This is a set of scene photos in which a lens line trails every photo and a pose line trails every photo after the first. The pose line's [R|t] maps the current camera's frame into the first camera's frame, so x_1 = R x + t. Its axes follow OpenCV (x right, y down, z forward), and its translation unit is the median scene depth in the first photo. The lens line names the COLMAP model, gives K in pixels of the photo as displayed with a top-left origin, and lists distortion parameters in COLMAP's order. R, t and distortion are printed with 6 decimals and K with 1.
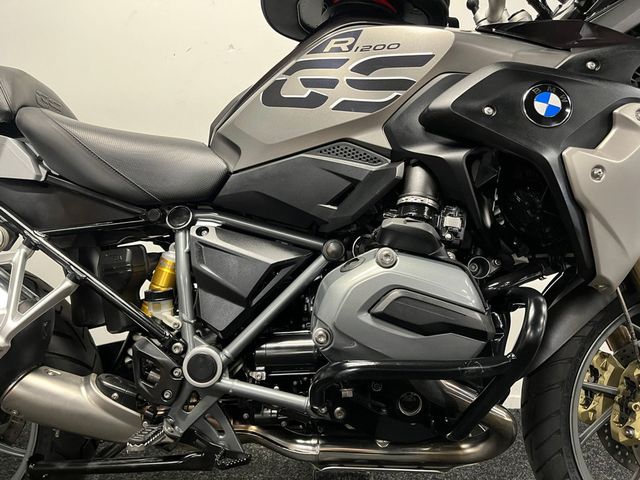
lens RADIAL K [[489.6, 0, 320.0], [0, 489.6, 240.0], [0, 0, 1]] dist [0.092967, -0.136702]
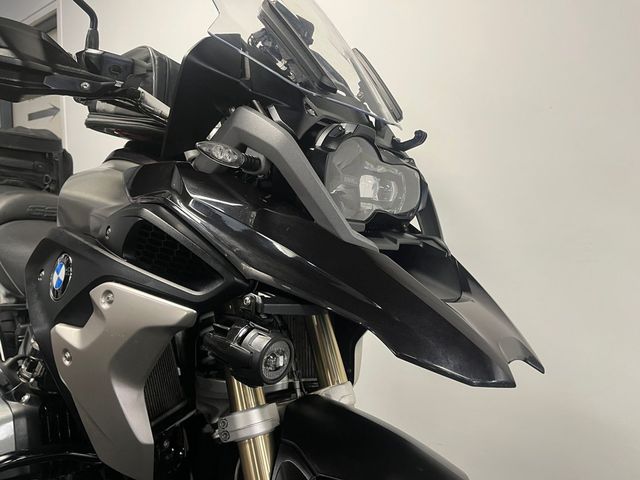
lens RADIAL K [[489.6, 0, 320.0], [0, 489.6, 240.0], [0, 0, 1]] dist [0.092967, -0.136702]
pose [[0.747618, 0.059972, -0.661416, 1.294327], [-0.038828, 0.998158, 0.046617, -0.355561], [0.662994, -0.009171, 0.748569, 0.513011]]
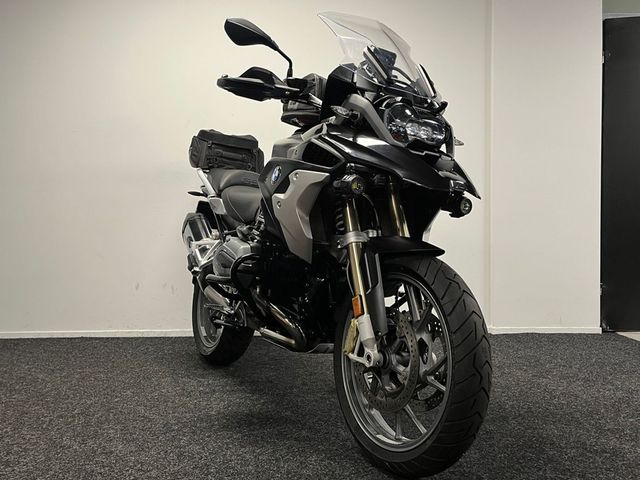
lens RADIAL K [[546.0, 0, 320.0], [0, 546.0, 240.0], [0, 0, 1]] dist [-0.001283, -0.001558]
pose [[0.507832, 0.011987, -0.861373, 2.326535], [-0.044712, 0.998922, -0.012459, 0.034343], [0.860295, 0.044841, 0.507820, -0.064738]]
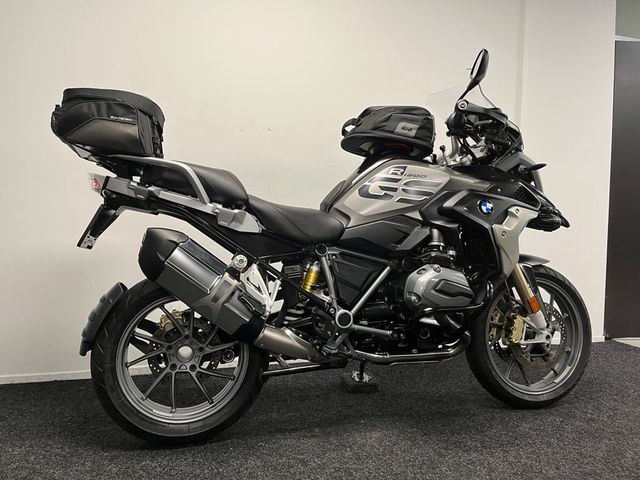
lens RADIAL K [[489.6, 0, 320.0], [0, 489.6, 240.0], [0, 0, 1]] dist [0.092967, -0.136702]
pose [[0.957954, -0.004020, 0.286895, -0.946815], [0.005573, 0.999974, -0.004599, -0.082802], [-0.286869, 0.006004, 0.957951, -1.035575]]
